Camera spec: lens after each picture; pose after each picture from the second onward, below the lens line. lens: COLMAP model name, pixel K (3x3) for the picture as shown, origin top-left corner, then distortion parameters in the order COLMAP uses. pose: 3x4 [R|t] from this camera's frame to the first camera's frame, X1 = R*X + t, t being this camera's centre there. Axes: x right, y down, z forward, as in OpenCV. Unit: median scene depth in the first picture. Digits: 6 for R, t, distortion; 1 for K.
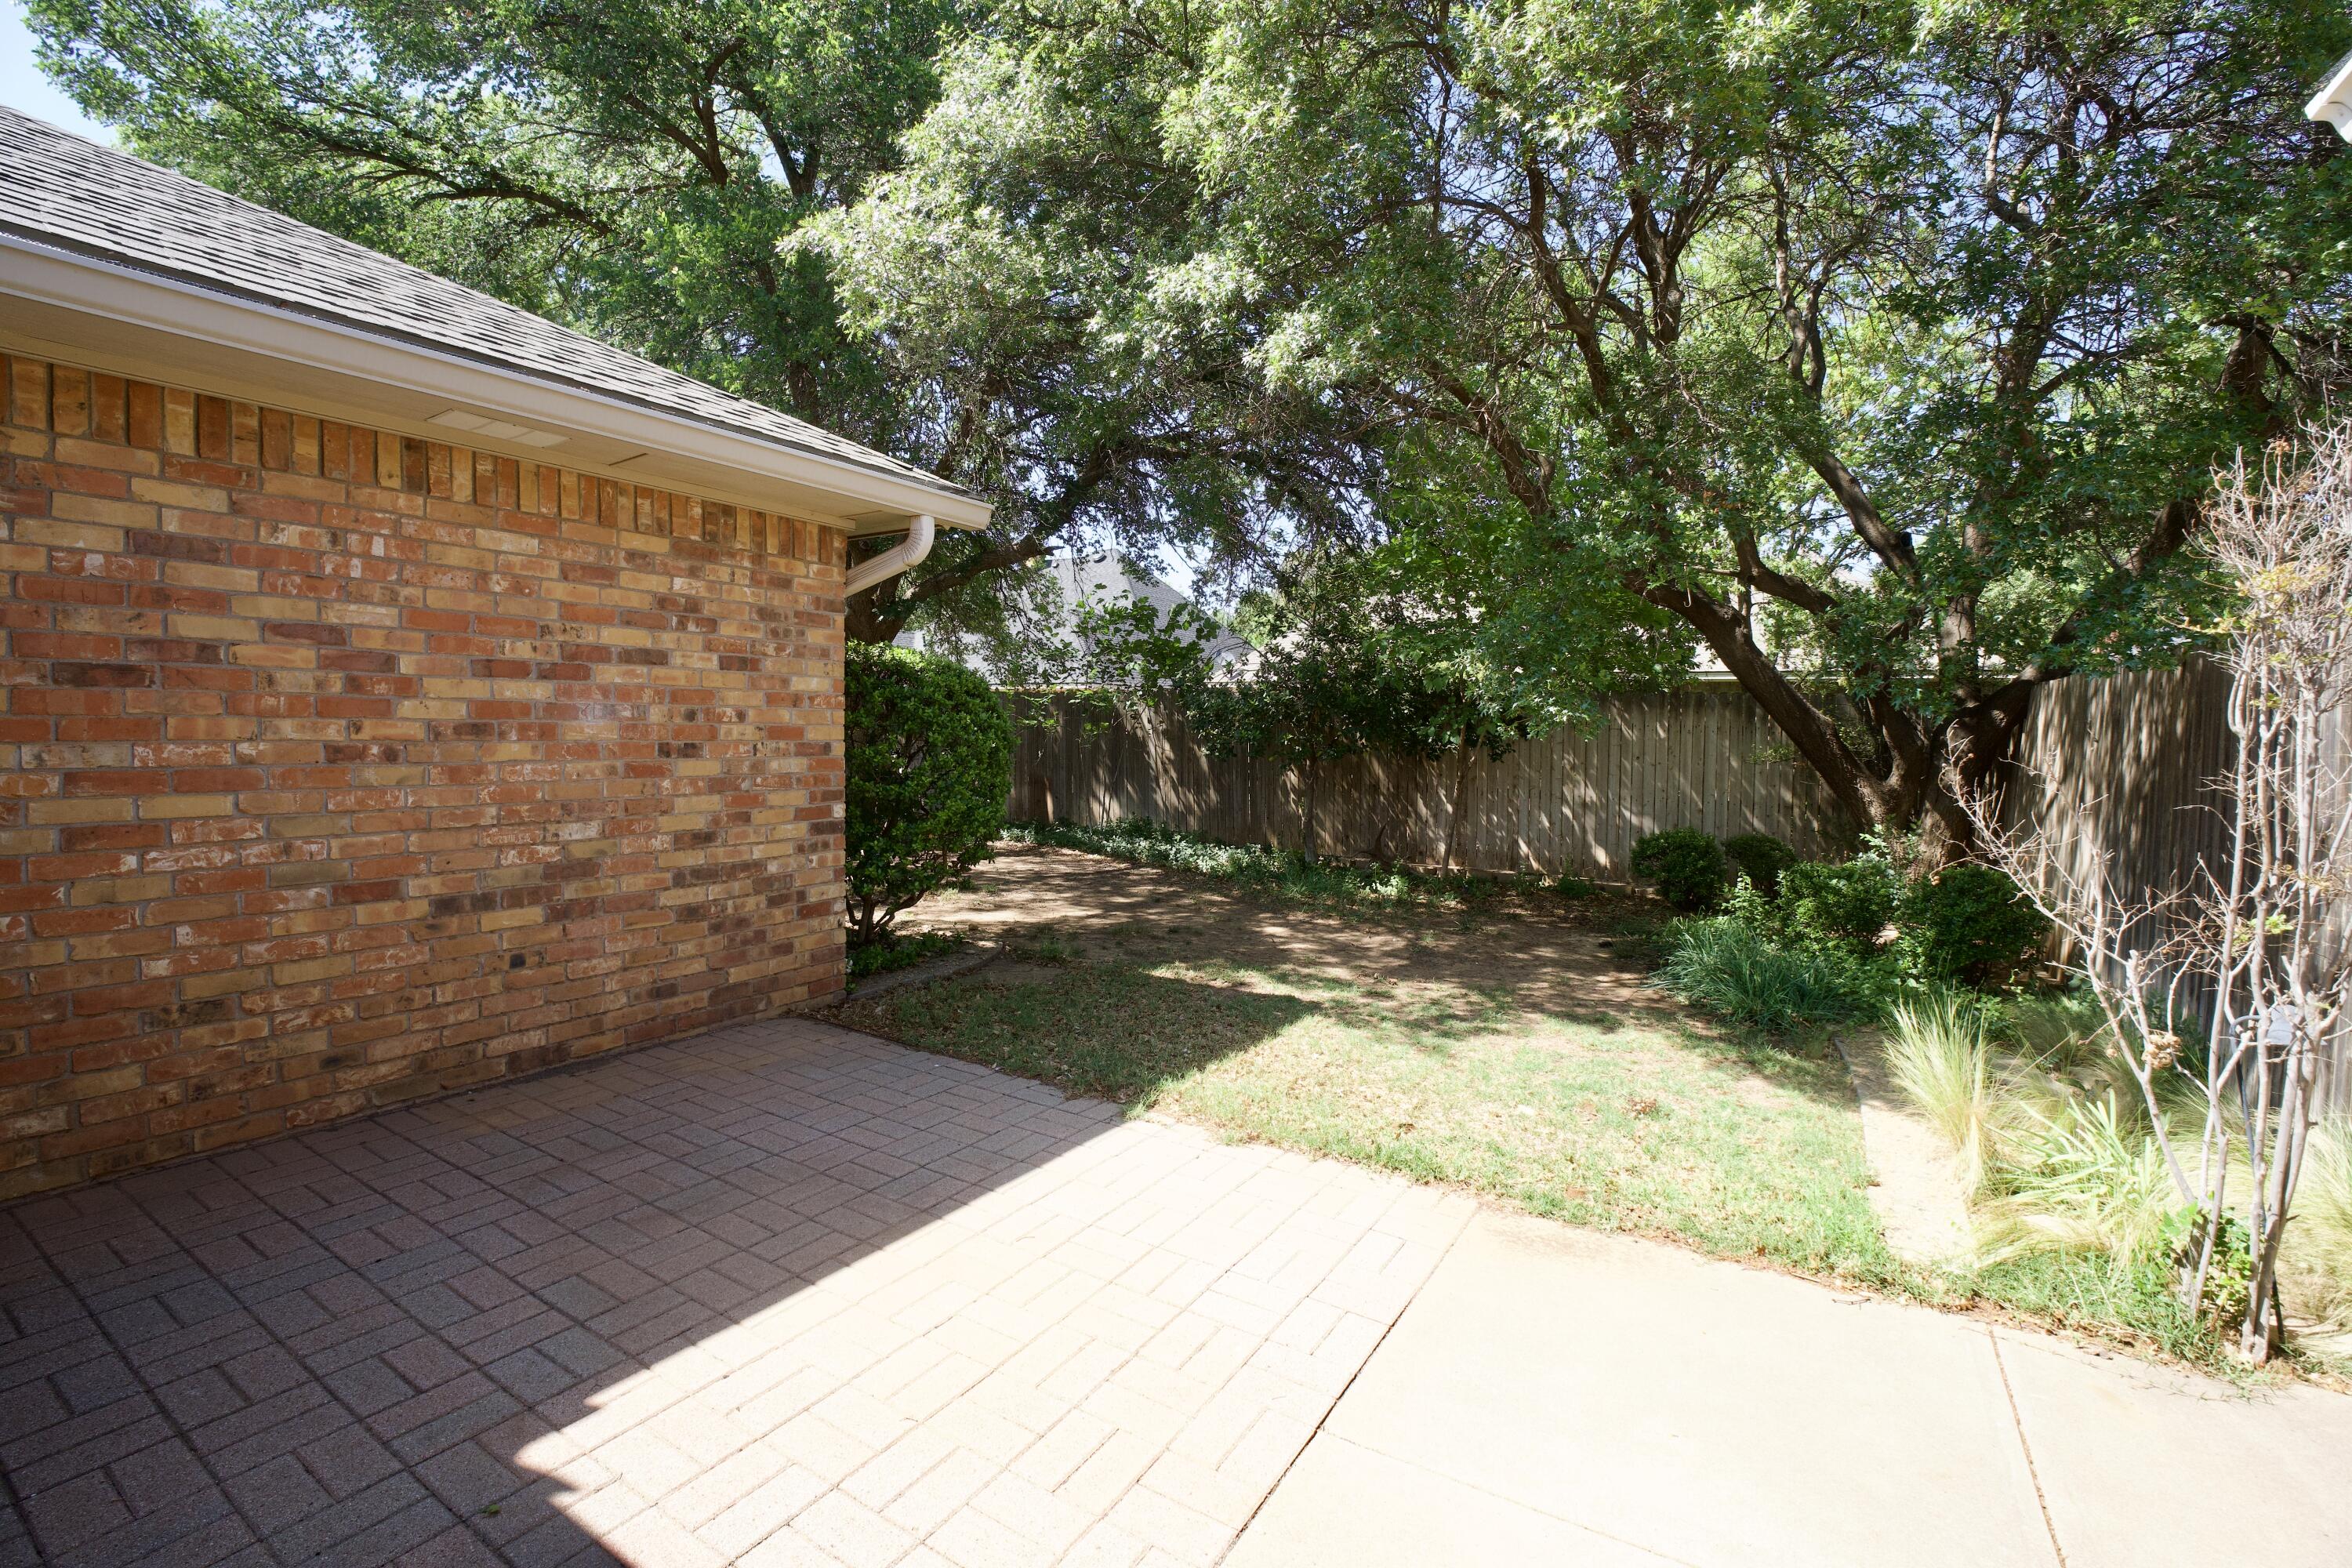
lens RADIAL K [[1027.1, 0, 1174.6], [0, 1027.1, 778.7], [0, 0, 1]] dist [-0.062821, 0.012036]
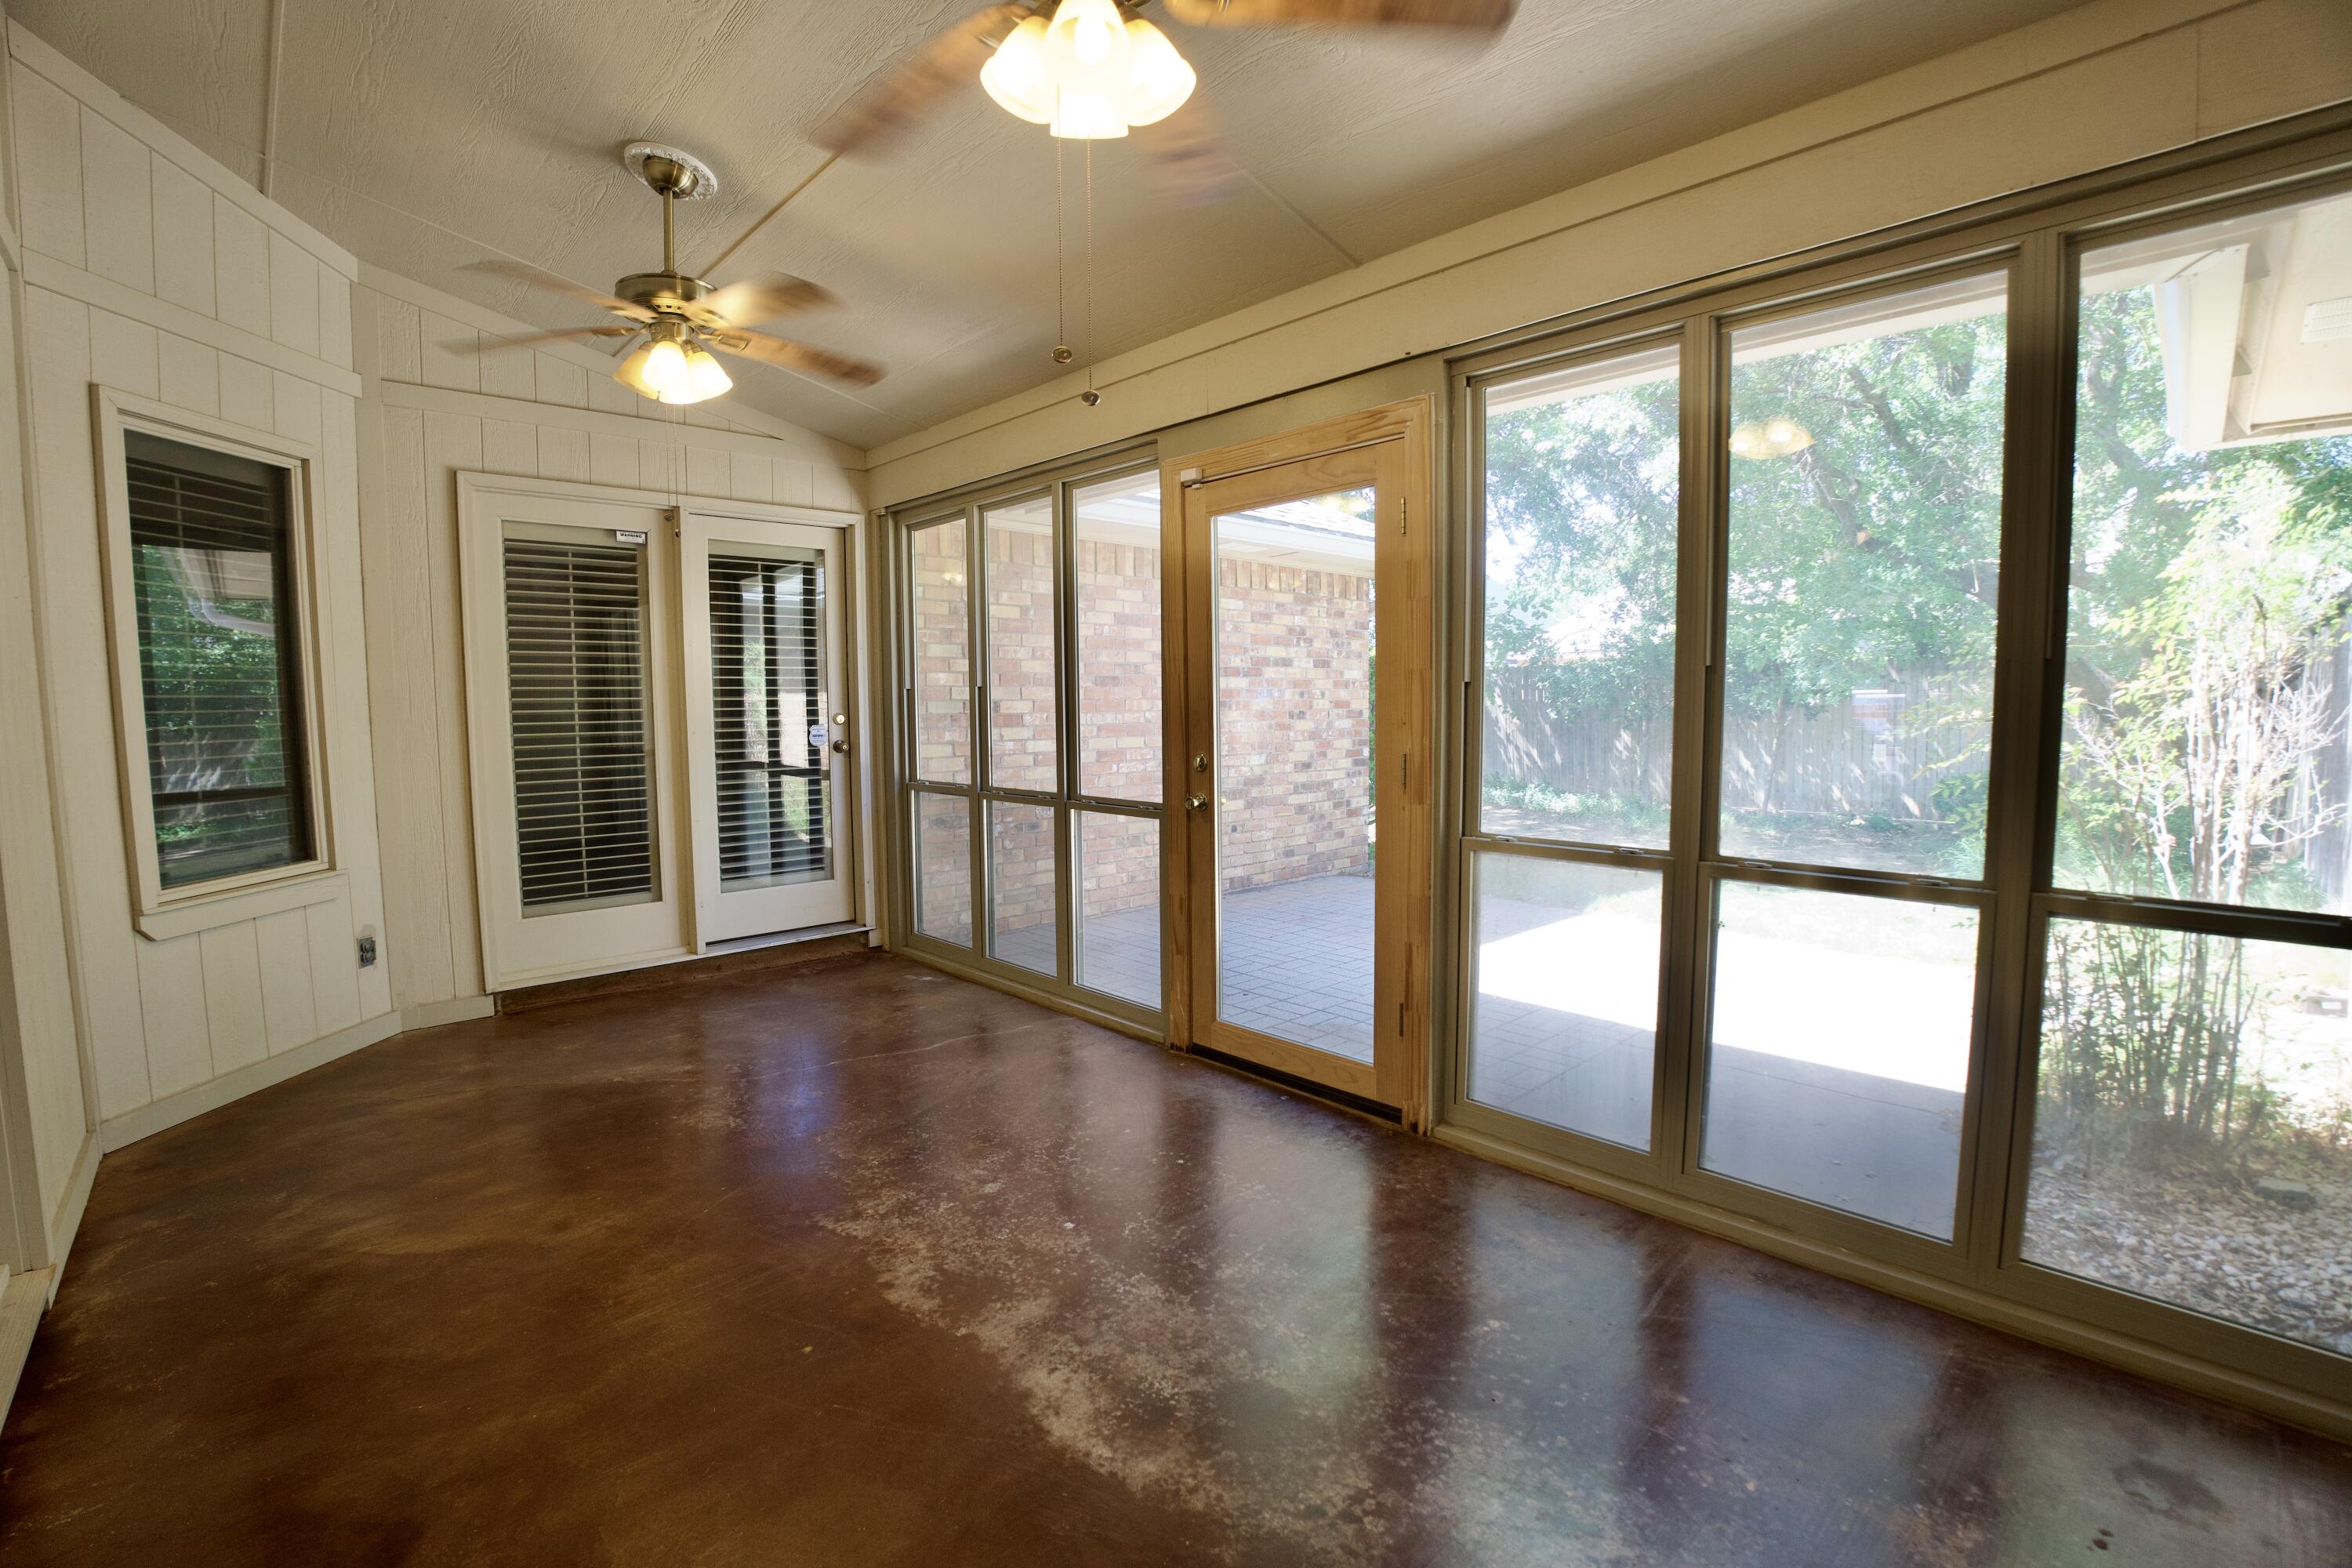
lens RADIAL K [[1027.1, 0, 1178.3], [0, 1027.1, 786.2], [0, 0, 1]] dist [-0.062821, 0.012036]
pose [[0.966365, -0.002892, -0.257159, -0.221846], [0.011134, 0.999470, 0.030600, 0.036342], [0.256934, -0.032434, 0.965884, -0.729625]]
